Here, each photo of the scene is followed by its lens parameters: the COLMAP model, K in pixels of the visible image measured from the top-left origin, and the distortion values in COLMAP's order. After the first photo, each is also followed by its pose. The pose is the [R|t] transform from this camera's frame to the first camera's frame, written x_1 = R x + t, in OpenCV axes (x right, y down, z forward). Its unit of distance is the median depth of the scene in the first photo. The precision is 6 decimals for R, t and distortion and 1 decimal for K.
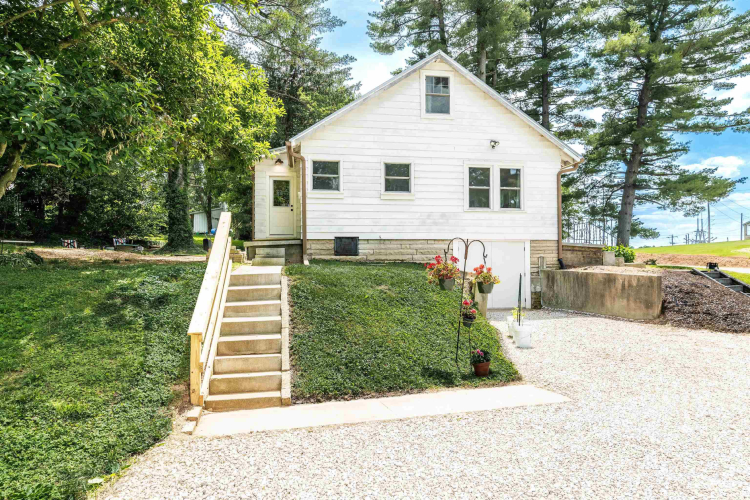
lens RADIAL K [[473.2, 0, 375.0], [0, 473.2, 250.0], [0, 0, 1]] dist [0.006658, 0.001155]
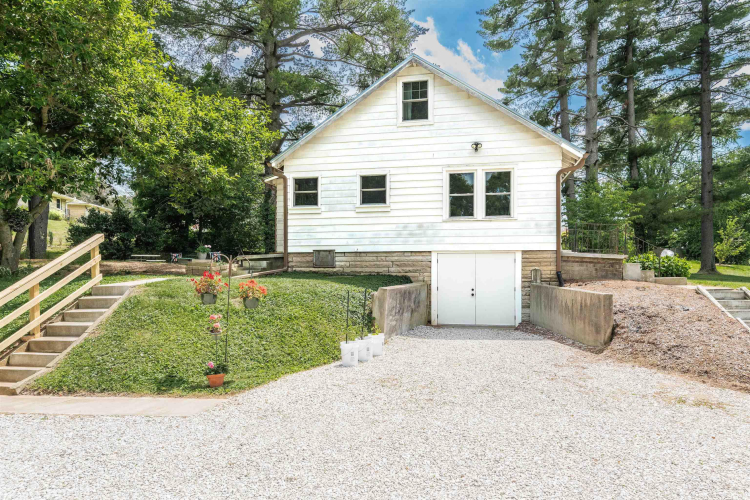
lens RADIAL K [[473.5, 0, 375.0], [0, 473.5, 266.8], [0, 0, 1]] dist [0.008655, 0.002985]
pose [[0.930565, 0.001058, -0.366126, 0.413671], [0.005168, 0.999858, 0.016026, -0.006603], [0.366091, -0.016806, 0.930427, 0.071511]]
